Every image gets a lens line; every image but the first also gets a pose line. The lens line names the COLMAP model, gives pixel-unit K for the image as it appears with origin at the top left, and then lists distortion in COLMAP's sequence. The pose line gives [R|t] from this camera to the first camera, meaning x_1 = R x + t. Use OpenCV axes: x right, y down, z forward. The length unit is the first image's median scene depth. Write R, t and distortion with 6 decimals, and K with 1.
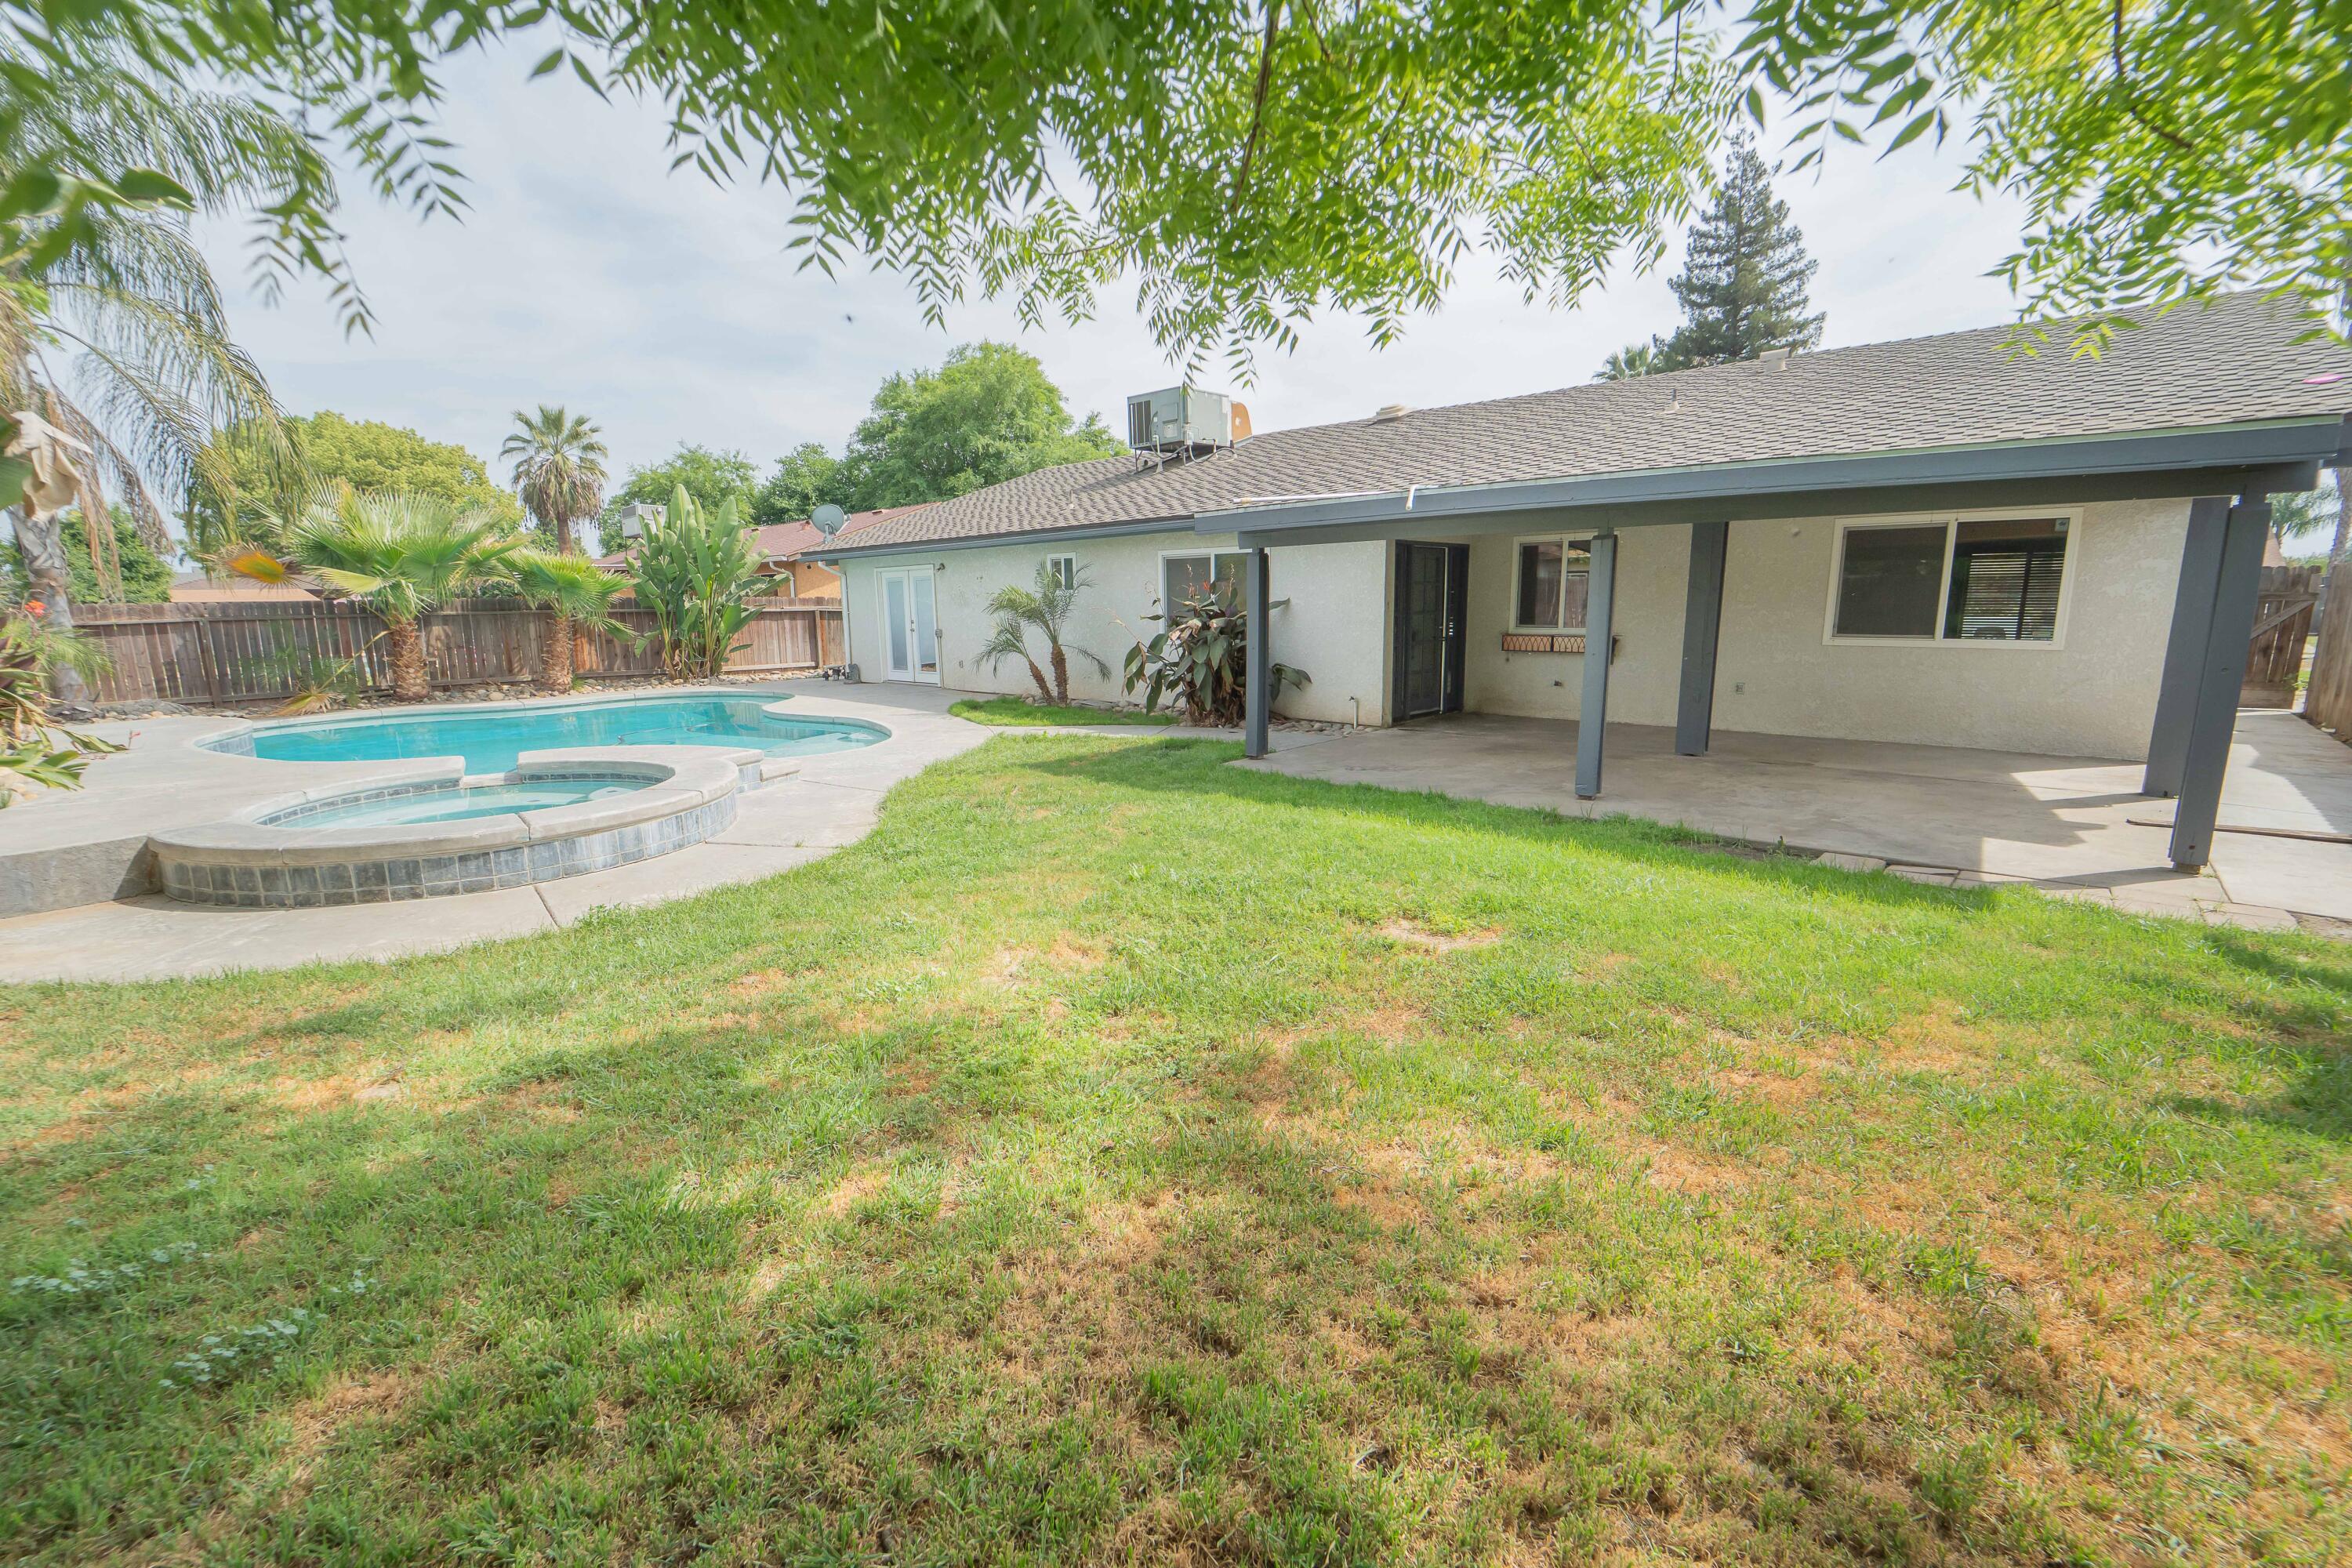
lens RADIAL K [[978.3, 0, 1171.6], [0, 978.3, 779.5], [0, 0, 1]] dist [-0.020610, 0.002533]
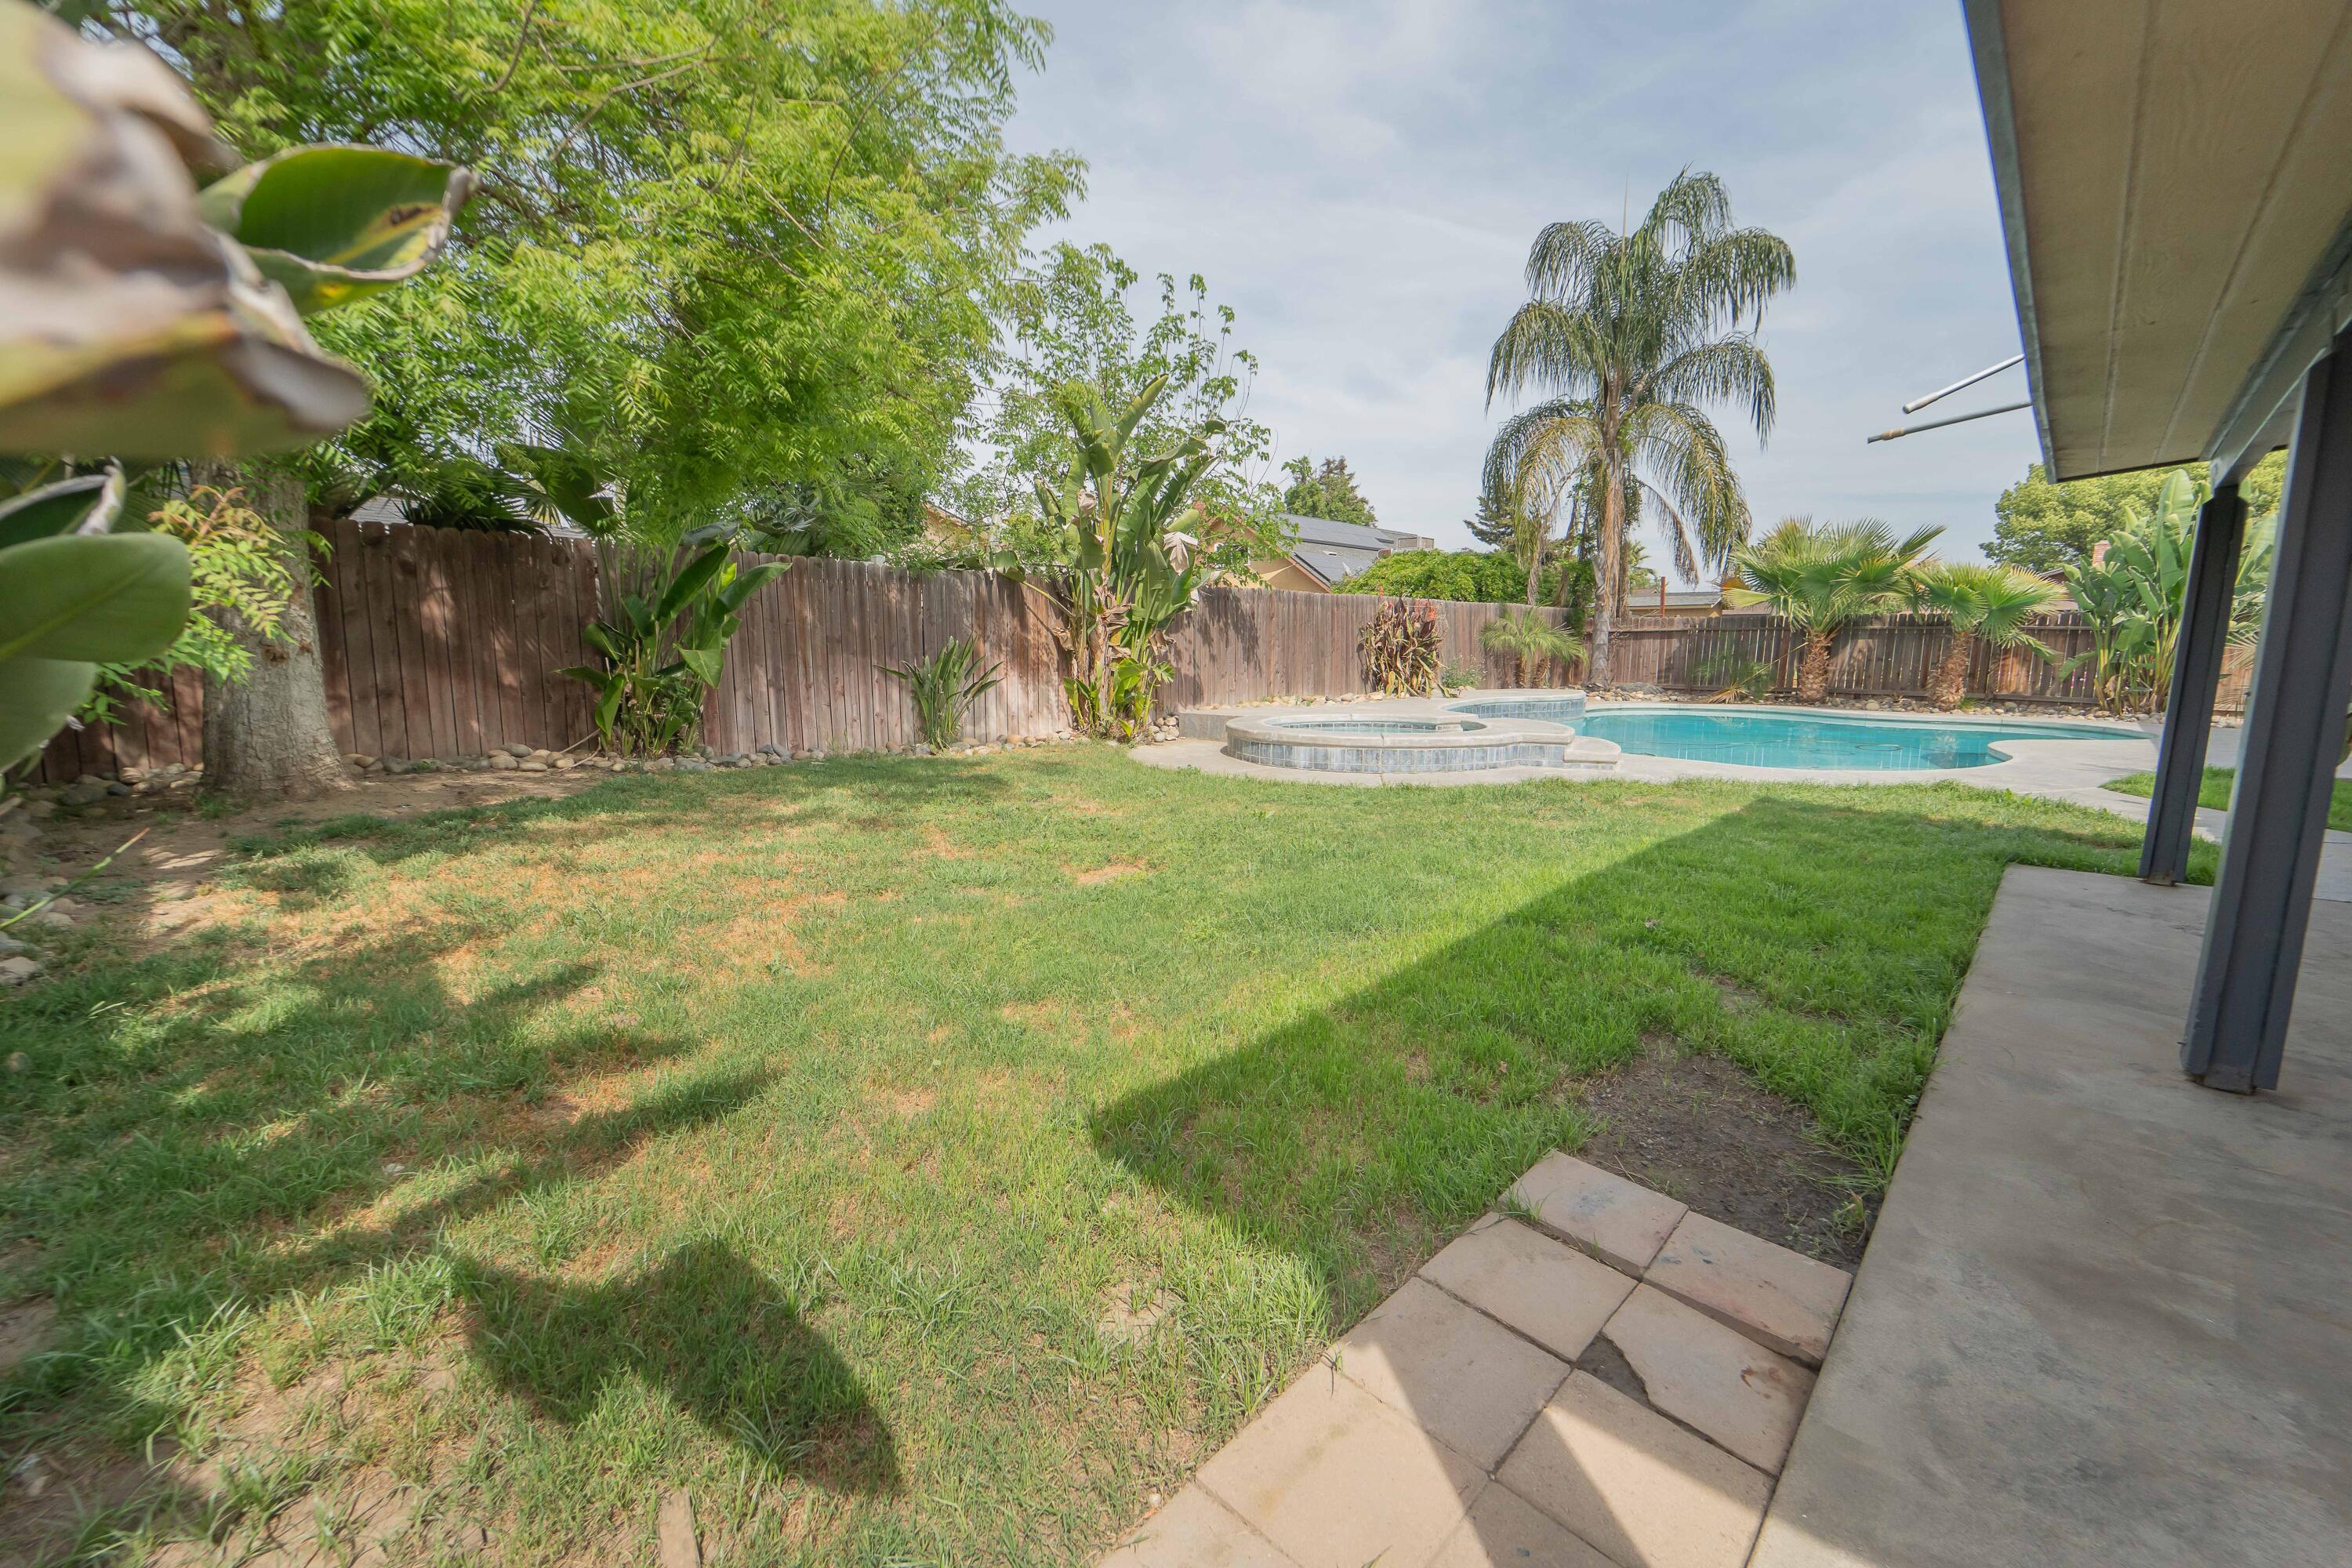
lens RADIAL K [[954.0, 0, 1182.9], [0, 954.0, 788.0], [0, 0, 1]] dist [-0.017748, -0.000161]
pose [[-0.005932, 0.166363, -0.986047, 0.363865], [-0.180808, 0.969633, 0.164682, -0.036503], [0.983500, 0.179262, 0.024328, 0.276468]]
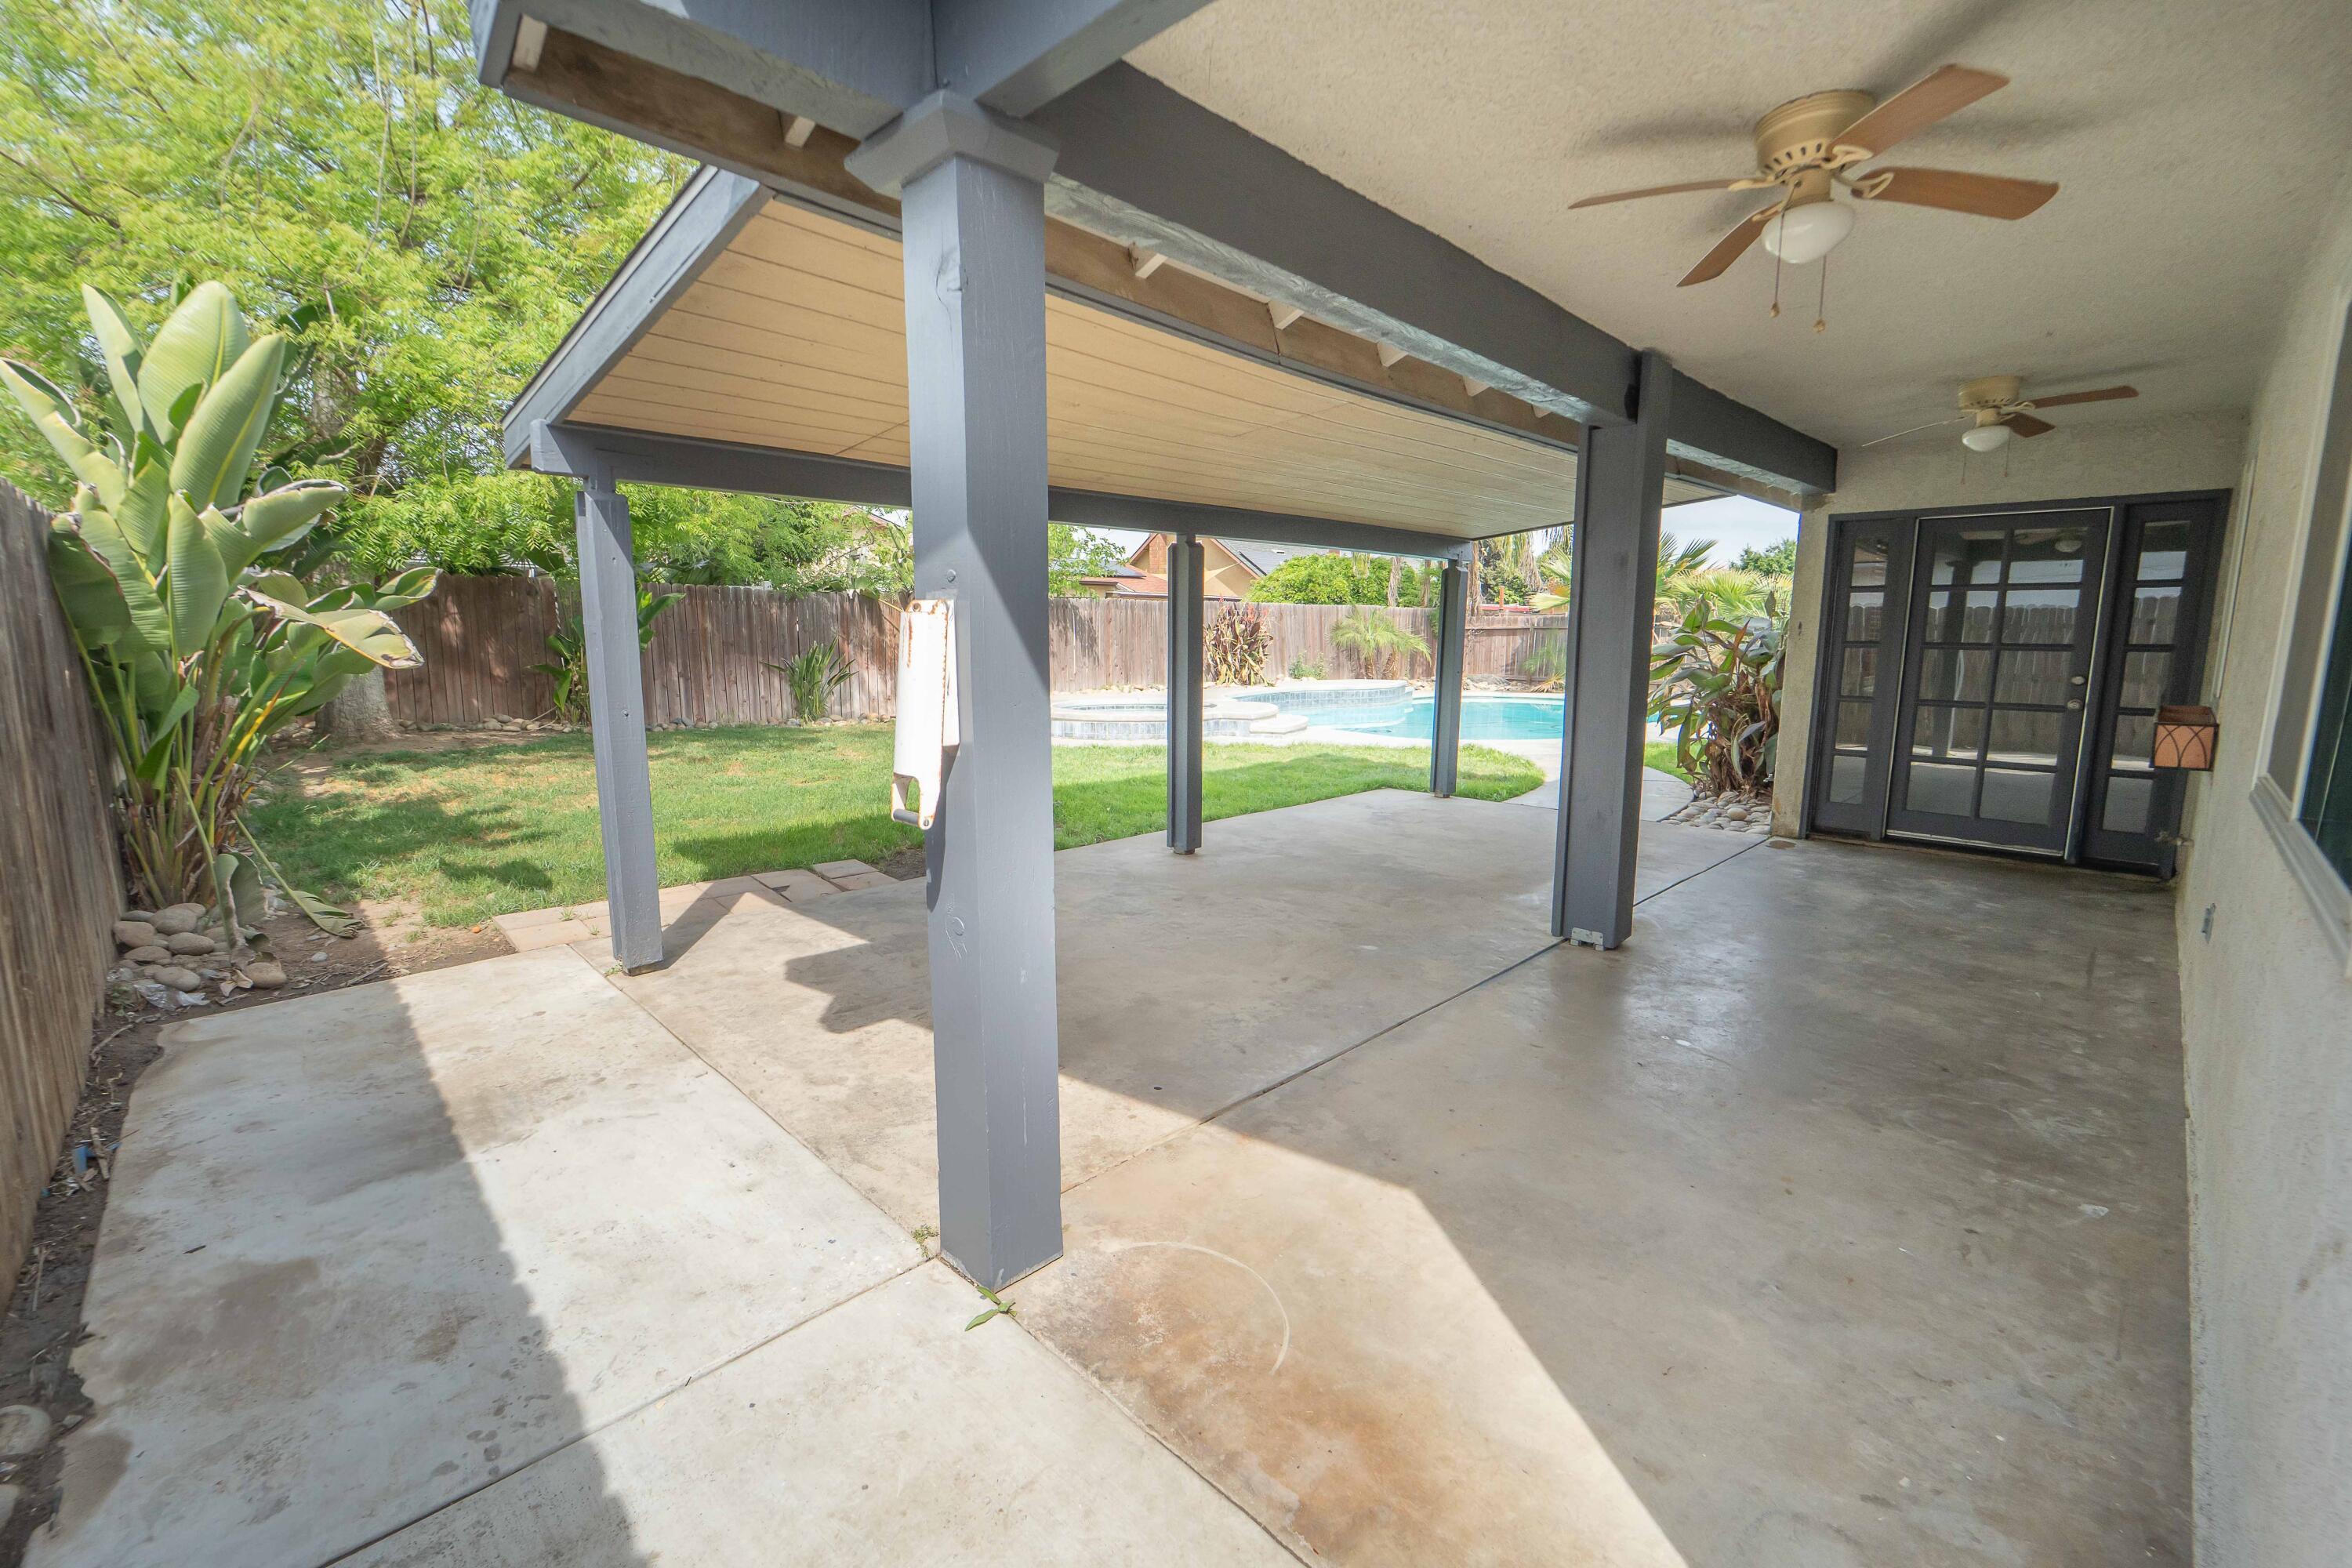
lens RADIAL K [[978.3, 0, 1171.6], [0, 978.3, 779.5], [0, 0, 1]] dist [-0.020610, 0.002533]
pose [[-0.045157, 0.165144, -0.985235, 0.606445], [-0.180372, 0.968684, 0.170637, -0.089255], [0.982561, 0.185414, -0.013956, 0.475413]]
